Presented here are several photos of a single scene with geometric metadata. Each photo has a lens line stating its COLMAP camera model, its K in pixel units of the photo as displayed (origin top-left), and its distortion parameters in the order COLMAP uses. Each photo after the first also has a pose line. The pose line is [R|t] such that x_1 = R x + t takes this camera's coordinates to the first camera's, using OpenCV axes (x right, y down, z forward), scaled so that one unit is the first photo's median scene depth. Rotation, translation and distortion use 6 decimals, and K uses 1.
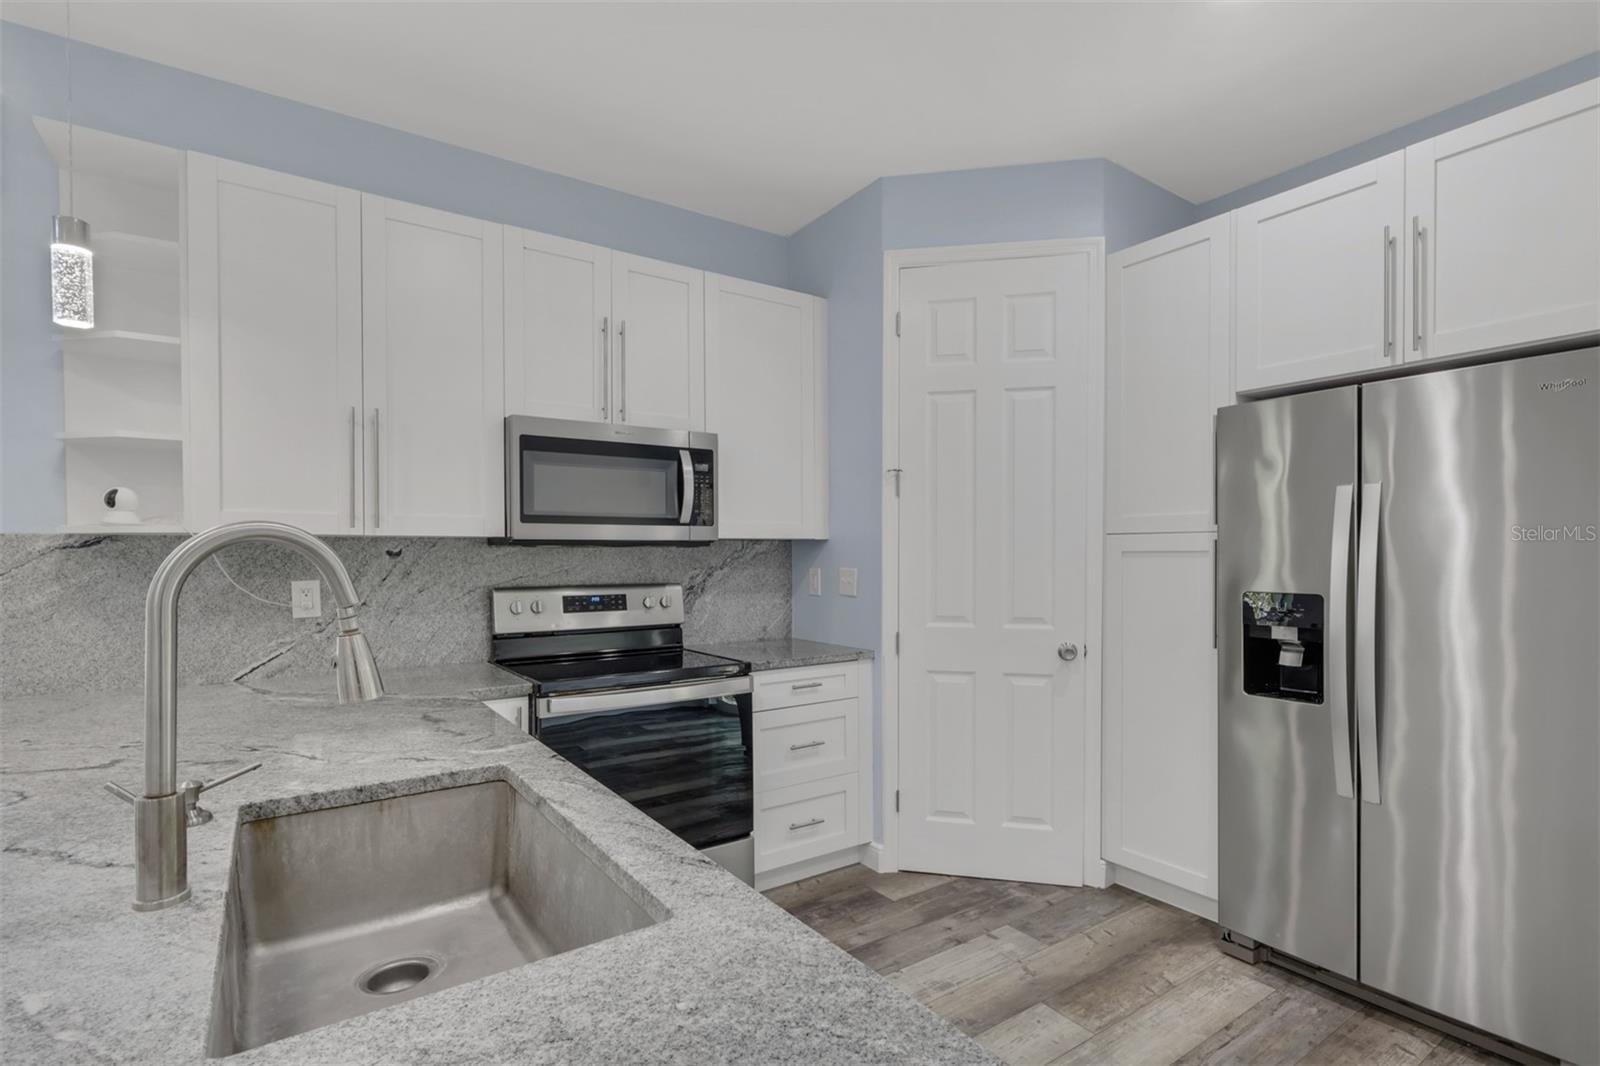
lens RADIAL K [[748.9, 0, 805.5], [0, 748.9, 562.3], [0, 0, 1]] dist [-0.003236, 0.000675]
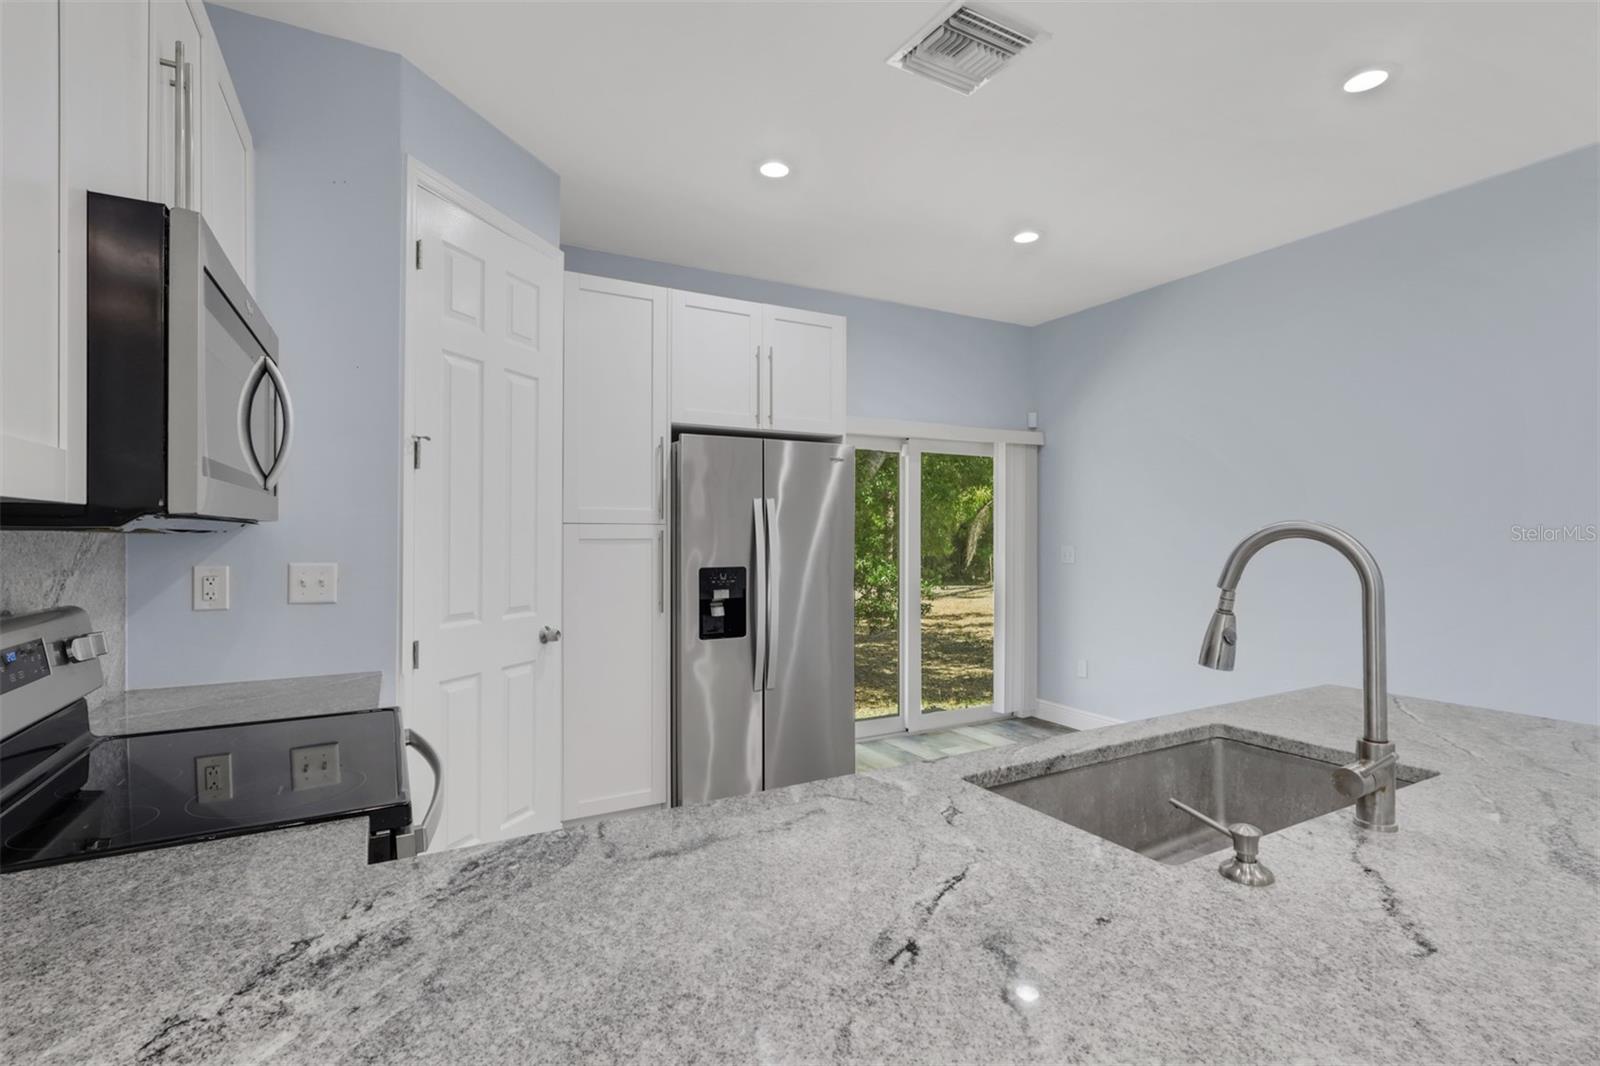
lens RADIAL K [[754.7, 0, 797.9], [0, 754.7, 527.8], [0, 0, 1]] dist [-0.002598, 0.000810]
pose [[0.109783, 0.013327, 0.993866, -0.692619], [0.010985, 0.999833, -0.014620, -0.011653], [-0.993895, 0.012522, 0.109618, 0.564341]]
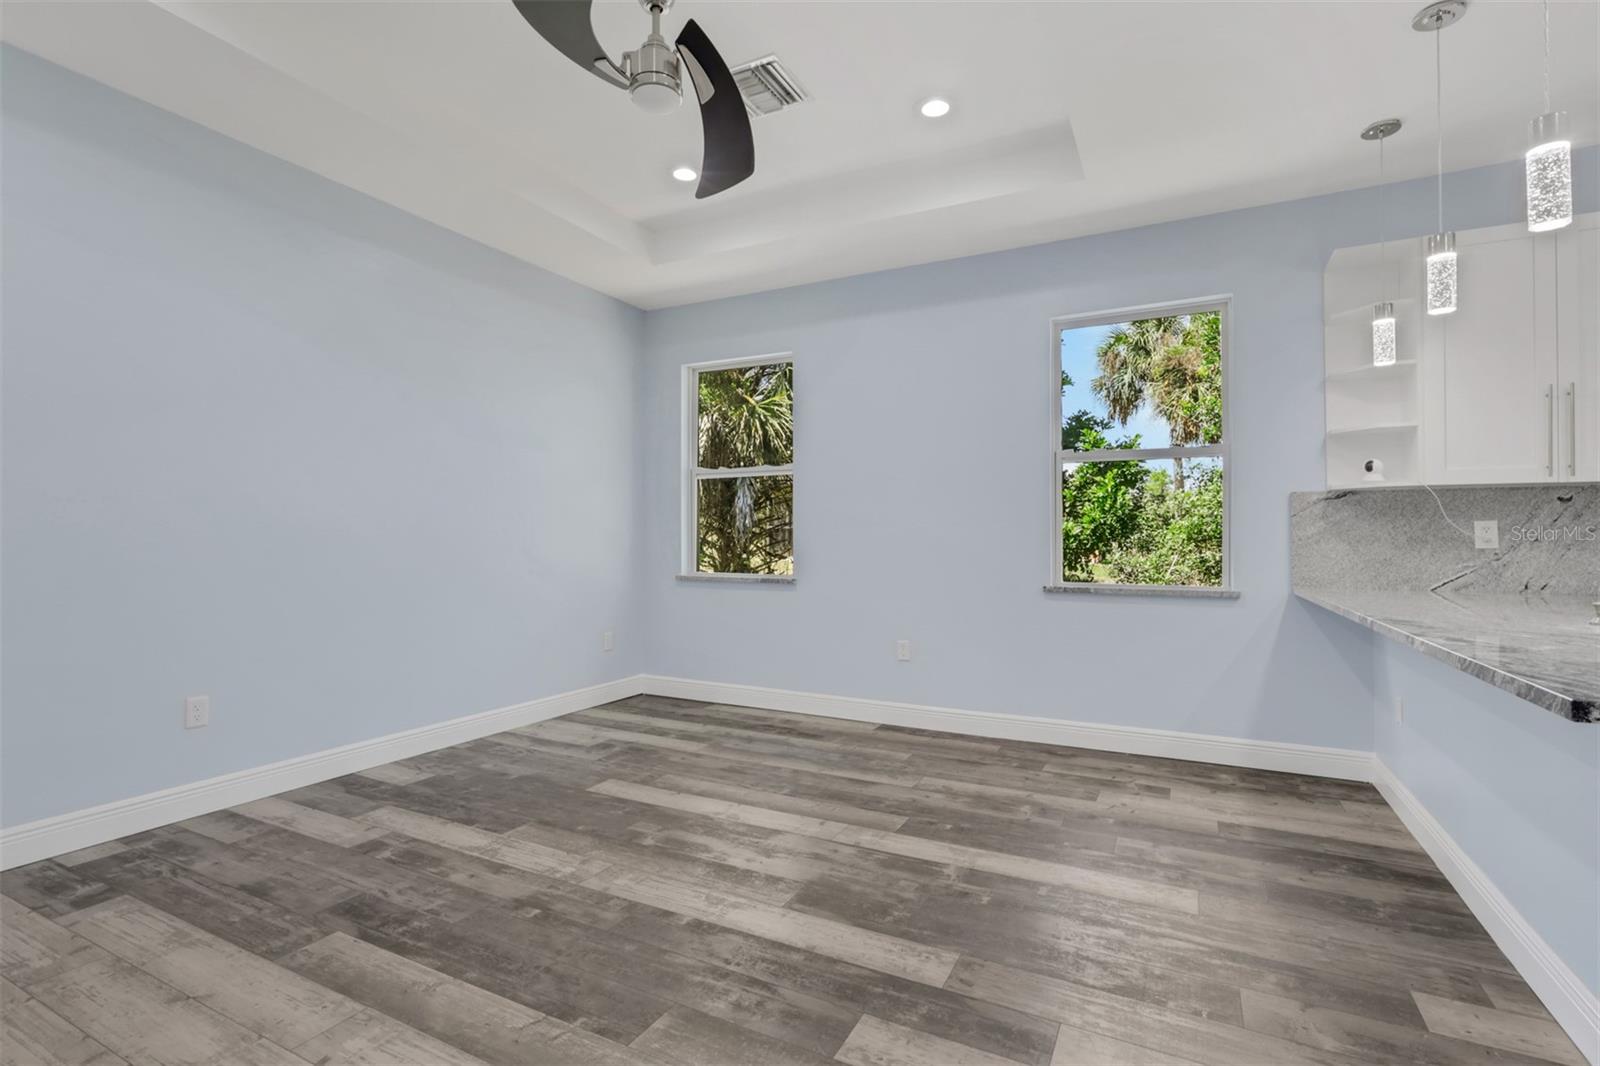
lens RADIAL K [[754.7, 0, 797.9], [0, 754.7, 527.8], [0, 0, 1]] dist [-0.002598, 0.000810]
pose [[0.466141, -0.005442, -0.884694, -0.047997], [-0.013529, 0.999820, -0.013278, 0.064820], [0.884607, 0.018159, 0.465983, -0.640138]]
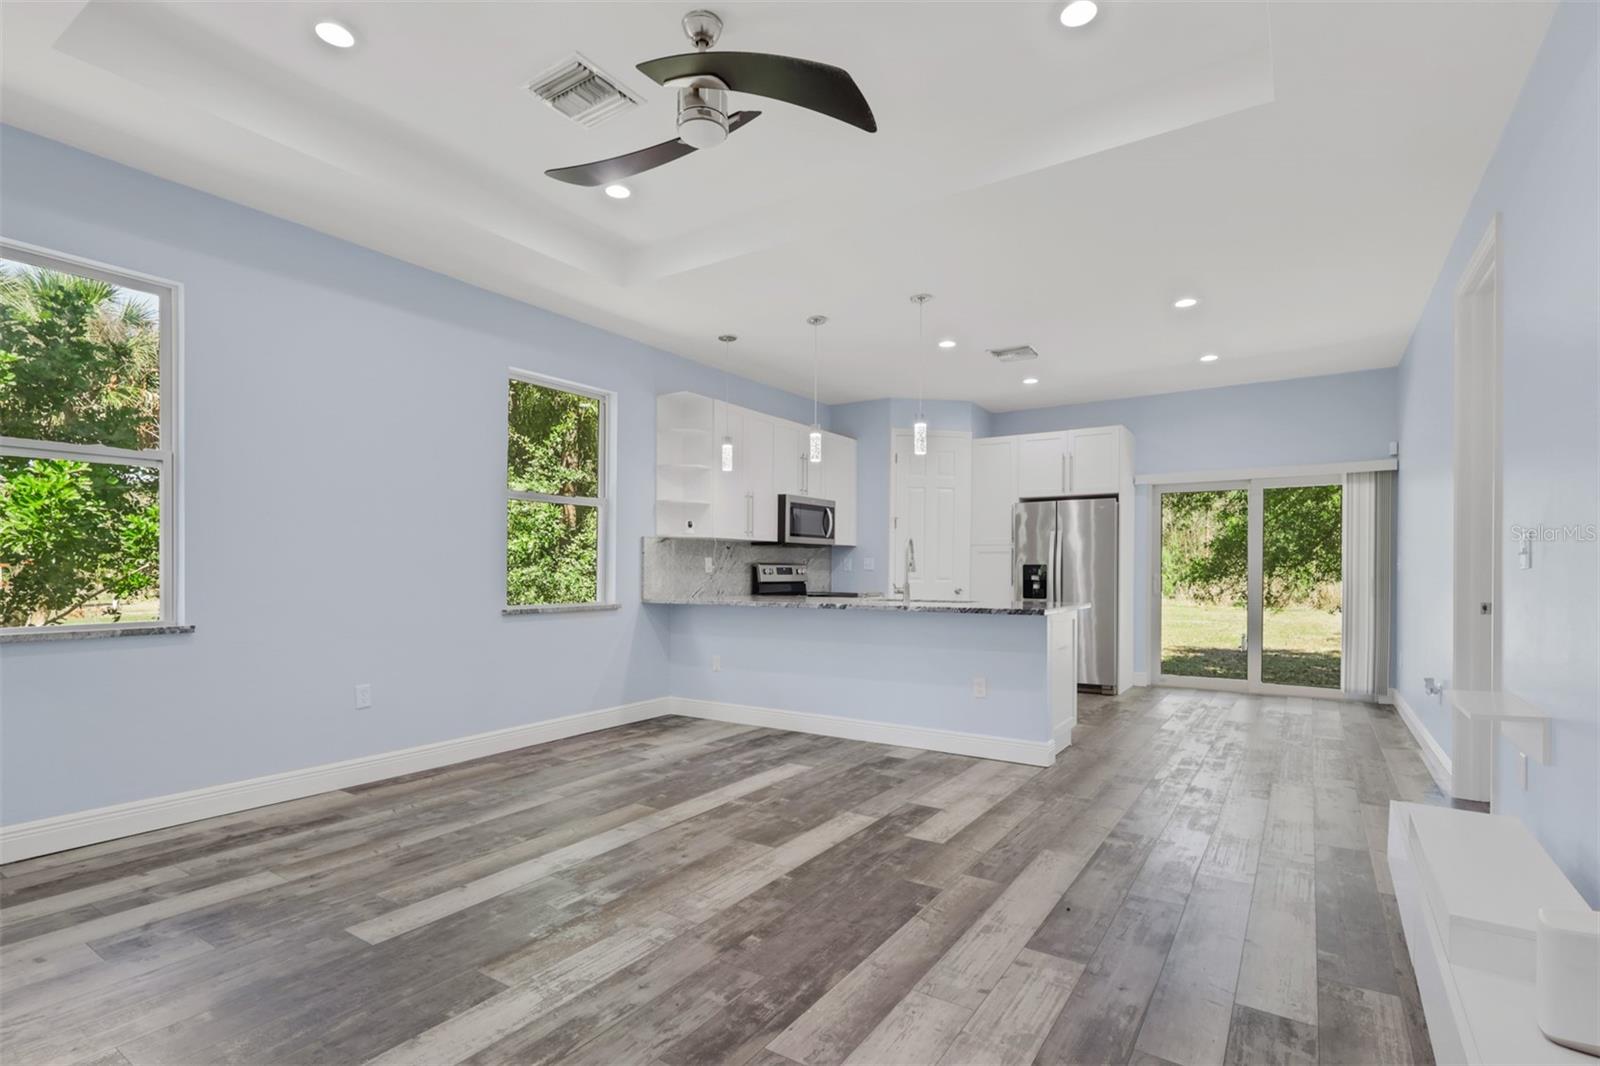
lens RADIAL K [[758.0, 0, 800.1], [0, 758.0, 570.1], [0, 0, 1]] dist [-0.002096, 0.000120]
pose [[0.929954, 0.008147, 0.367585, -1.185325], [-0.004623, 0.999935, -0.010465, 0.082191], [-0.367646, 0.008032, 0.929931, -1.305475]]
